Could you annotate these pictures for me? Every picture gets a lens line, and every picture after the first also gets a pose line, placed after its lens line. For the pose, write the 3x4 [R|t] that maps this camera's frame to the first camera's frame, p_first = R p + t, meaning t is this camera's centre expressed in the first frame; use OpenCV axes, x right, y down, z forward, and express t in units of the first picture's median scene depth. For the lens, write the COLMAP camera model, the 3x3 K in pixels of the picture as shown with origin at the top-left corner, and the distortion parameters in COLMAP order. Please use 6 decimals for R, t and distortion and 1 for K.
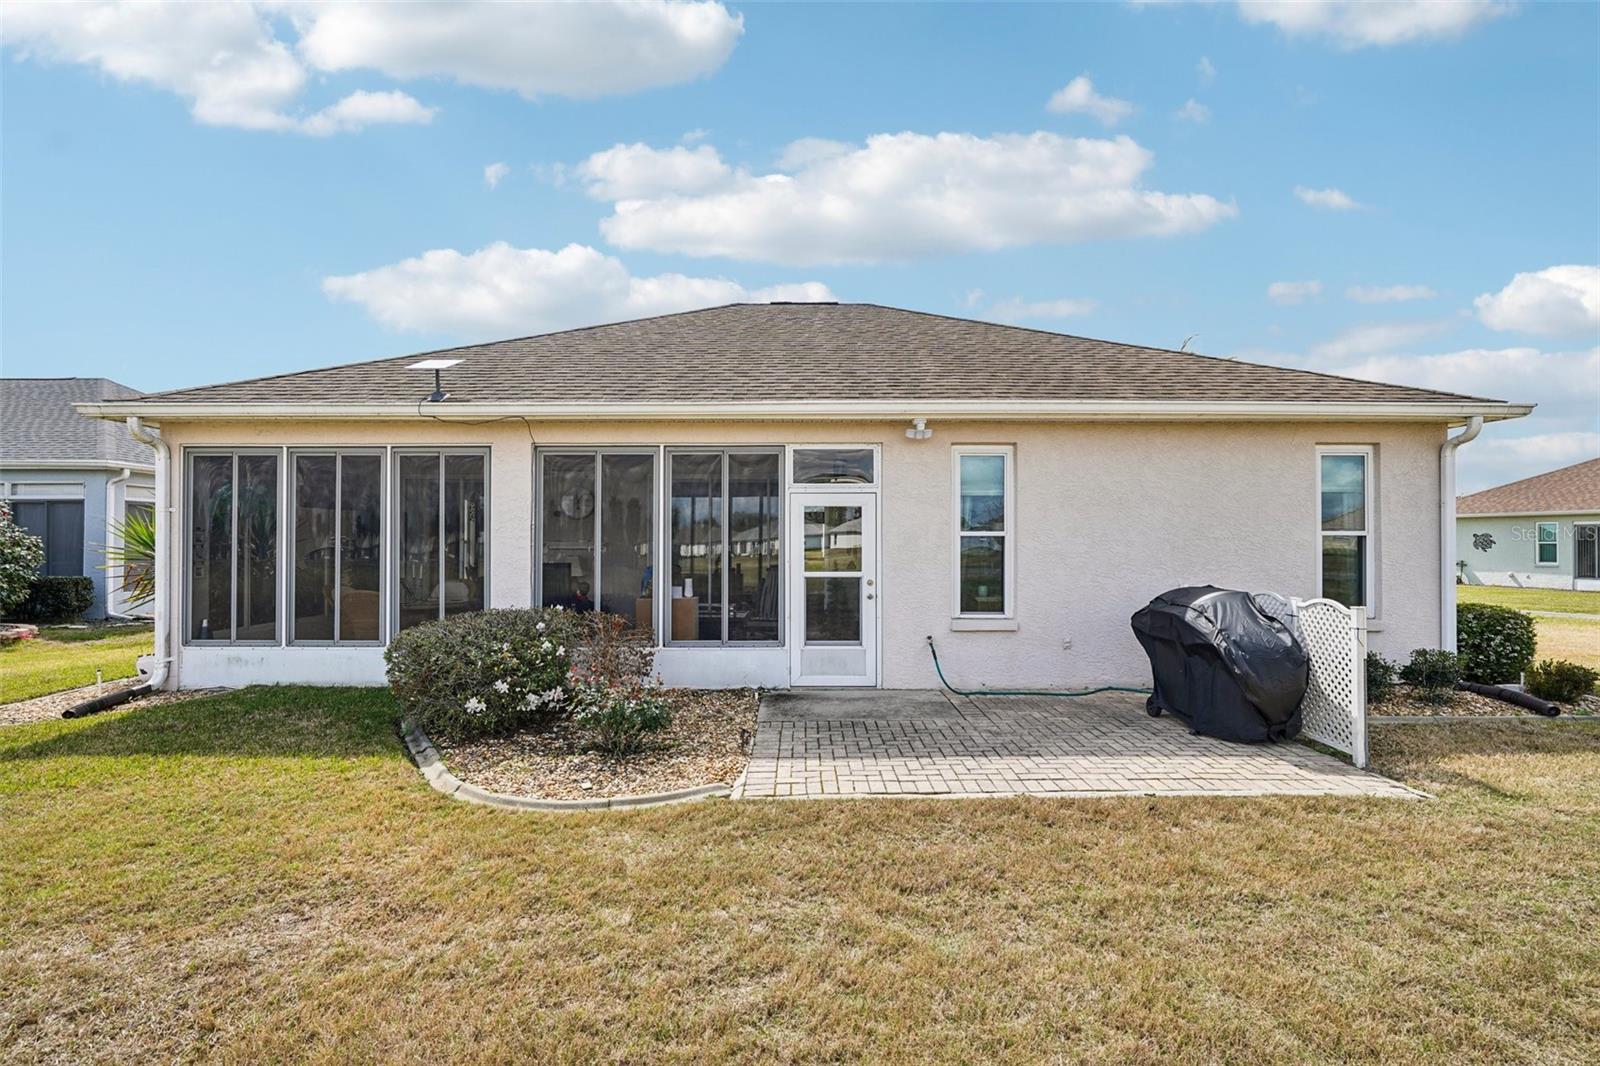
lens RADIAL K [[703.8, 0, 800.3], [0, 703.8, 546.4], [0, 0, 1]] dist [-0.000850, -0.000679]
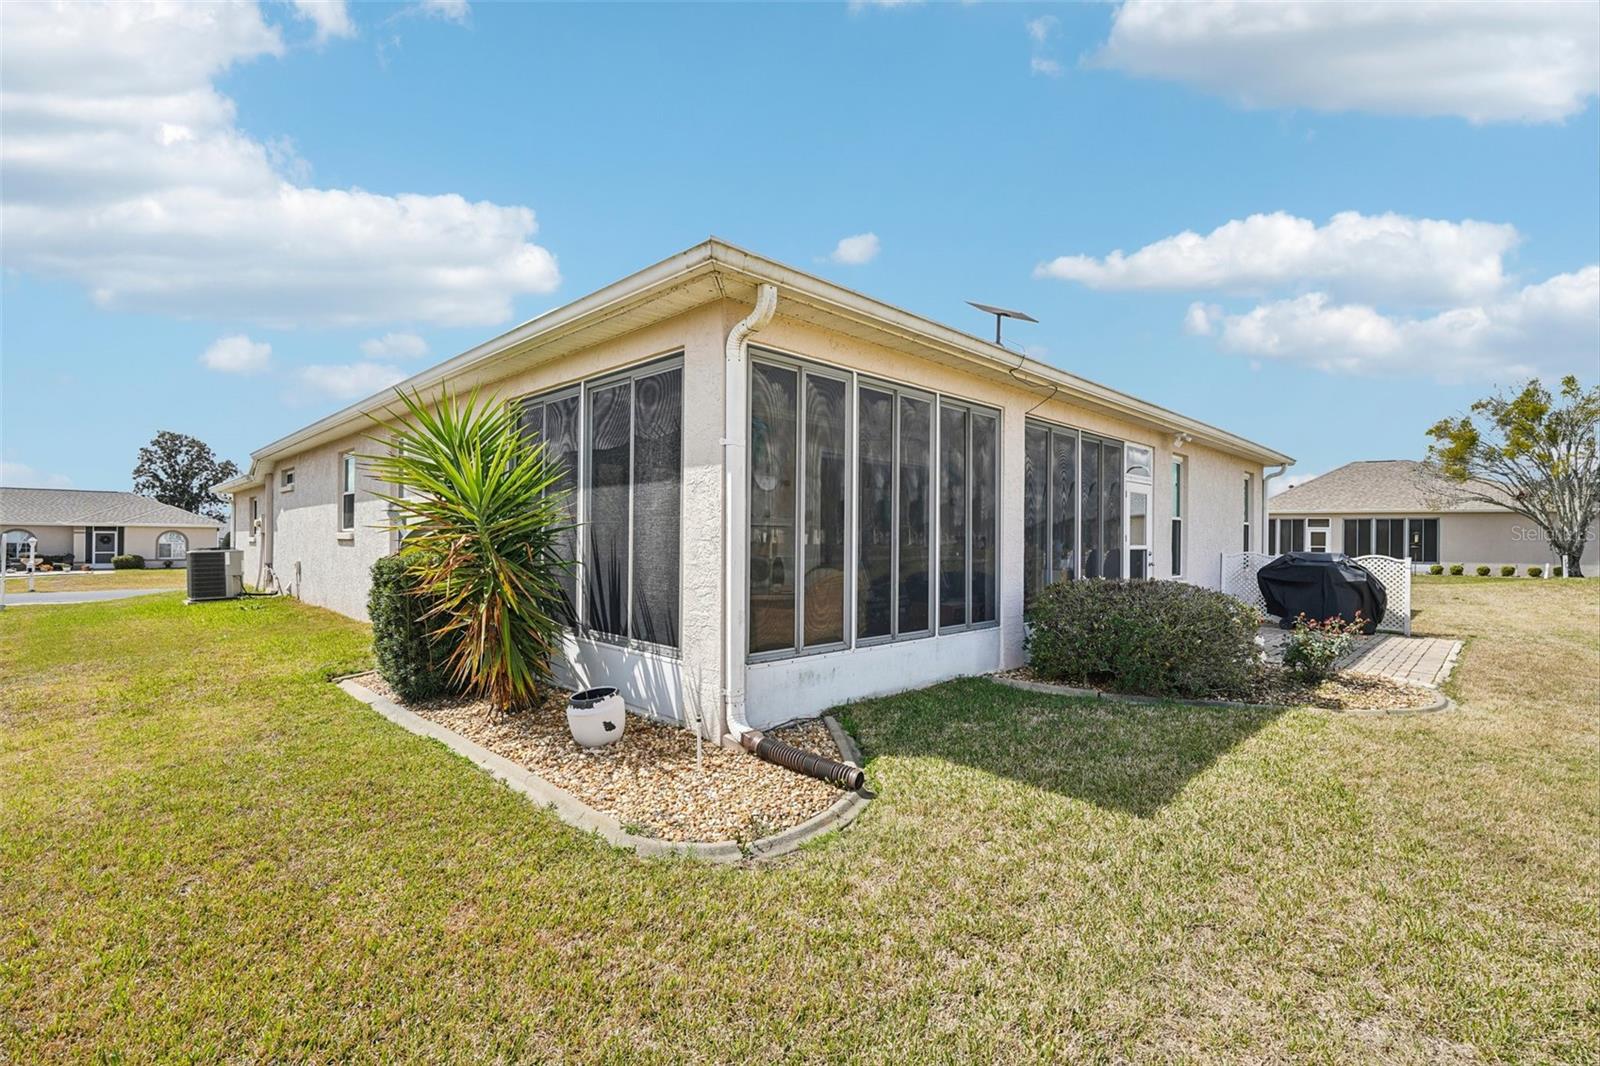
lens RADIAL K [[703.8, 0, 800.8], [0, 703.8, 537.4], [0, 0, 1]] dist [-0.000850, -0.000679]
pose [[0.699643, 0.007448, 0.714454, -1.289048], [-0.012666, 0.999918, 0.001980, 0.027866], [-0.714381, -0.010434, 0.699679, 0.534073]]
